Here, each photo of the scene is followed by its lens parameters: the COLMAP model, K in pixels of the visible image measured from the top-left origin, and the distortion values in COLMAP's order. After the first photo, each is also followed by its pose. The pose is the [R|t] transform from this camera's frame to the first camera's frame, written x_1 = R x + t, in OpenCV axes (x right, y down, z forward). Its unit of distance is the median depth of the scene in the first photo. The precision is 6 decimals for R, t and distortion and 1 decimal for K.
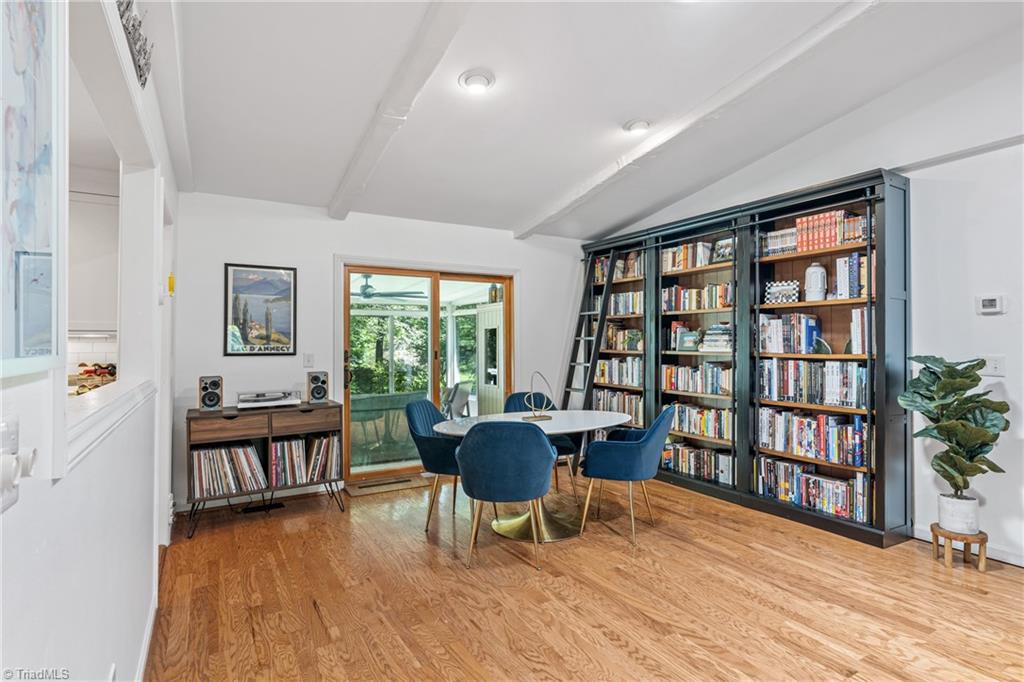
lens RADIAL K [[524.3, 0, 522.7], [0, 524.3, 338.9], [0, 0, 1]] dist [0.001368, 0.001451]
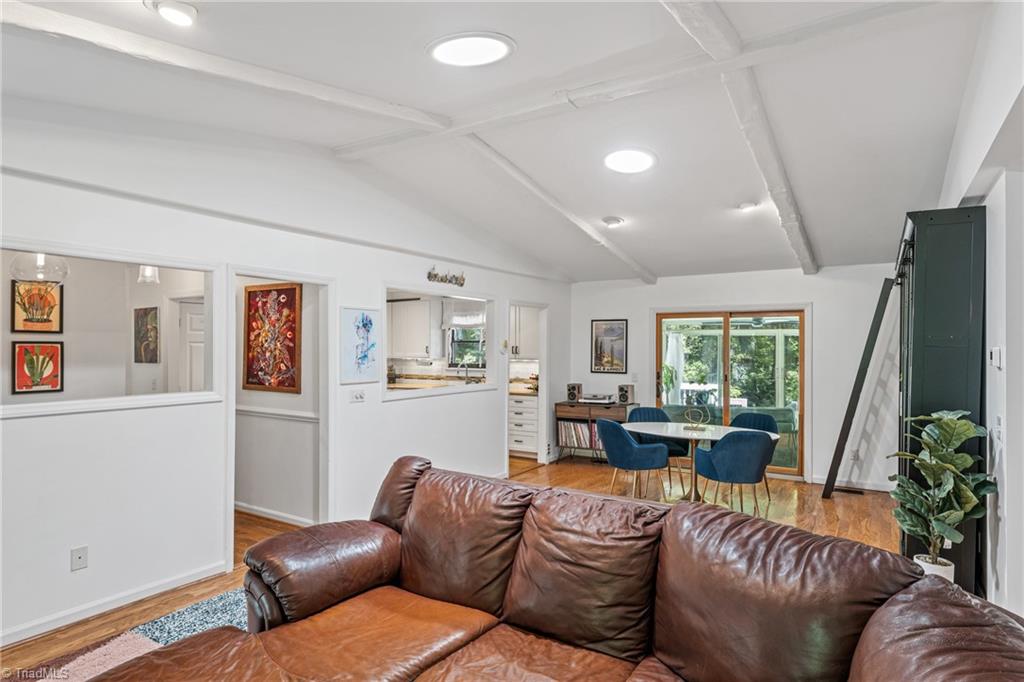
lens RADIAL K [[583.1, 0, 521.2], [0, 583.1, 345.6], [0, 0, 1]] dist [0.000889, -0.000022]
pose [[0.455555, 0.004313, -0.890197, 1.113659], [0.003593, 0.999971, 0.006684, -0.074946], [0.890200, -0.006243, 0.455526, -0.107871]]
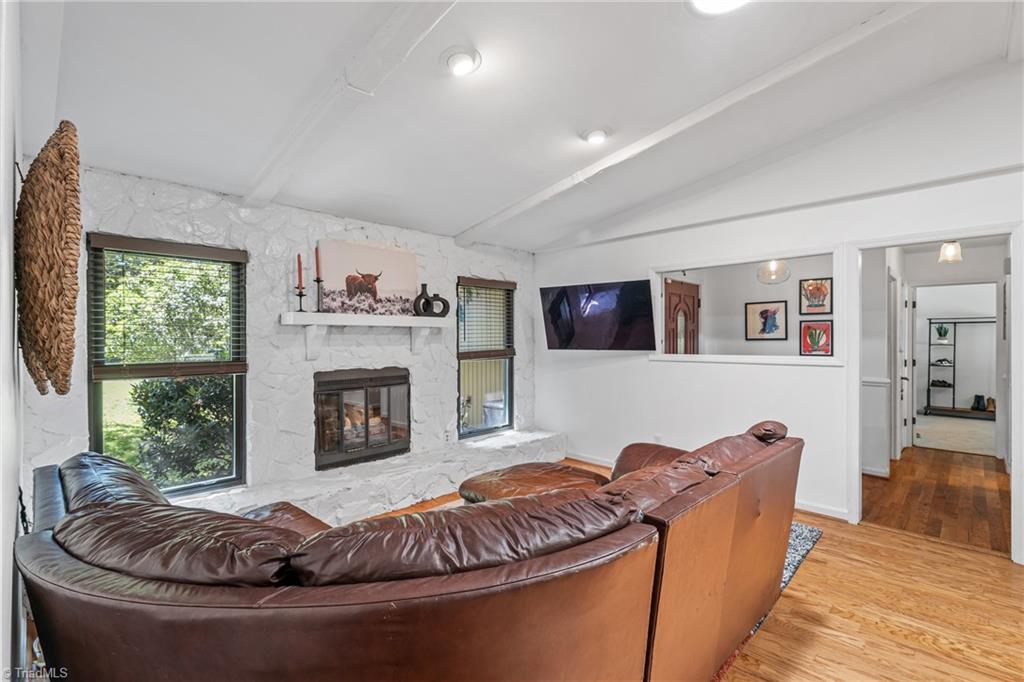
lens RADIAL K [[470.9, 0, 512.9], [0, 470.9, 335.8], [0, 0, 1]] dist [0.002050, 0.000337]
pose [[-0.968188, 0.008348, -0.250084, 0.828697], [0.012014, 0.999842, -0.013136, -0.029477], [0.249934, -0.015723, -0.968135, 0.614121]]
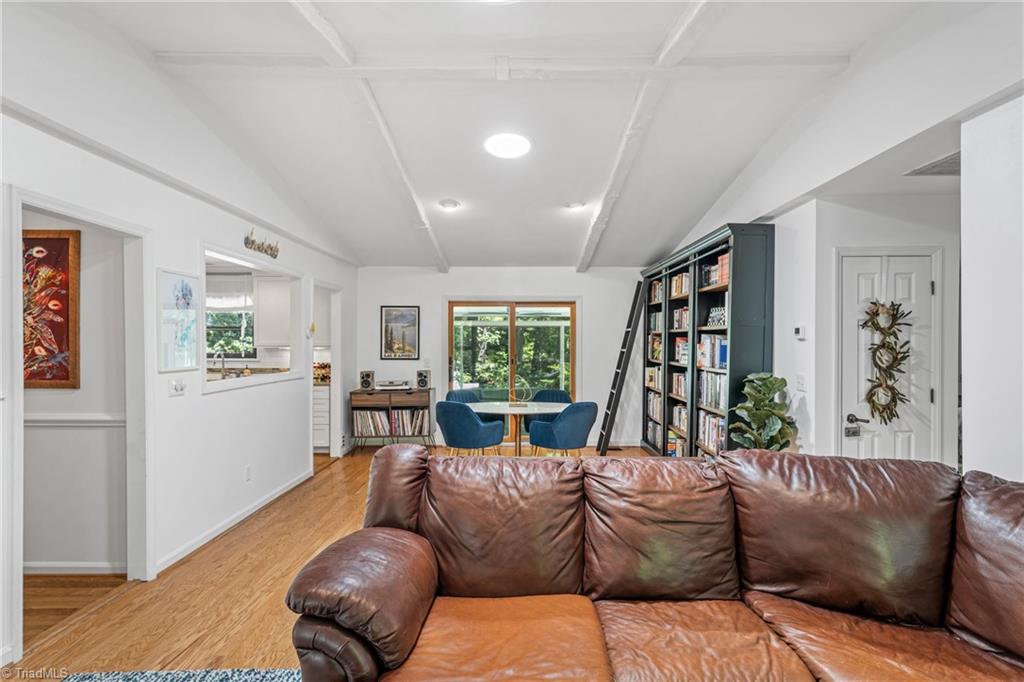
lens RADIAL K [[550.5, 0, 521.8], [0, 550.5, 349.4], [0, 0, 1]] dist [0.001582, 0.001205]
pose [[0.861013, 0.010686, -0.508470, 0.786837], [0.000468, 0.999762, 0.021804, -0.042251], [0.508582, -0.019012, 0.860804, -0.341141]]
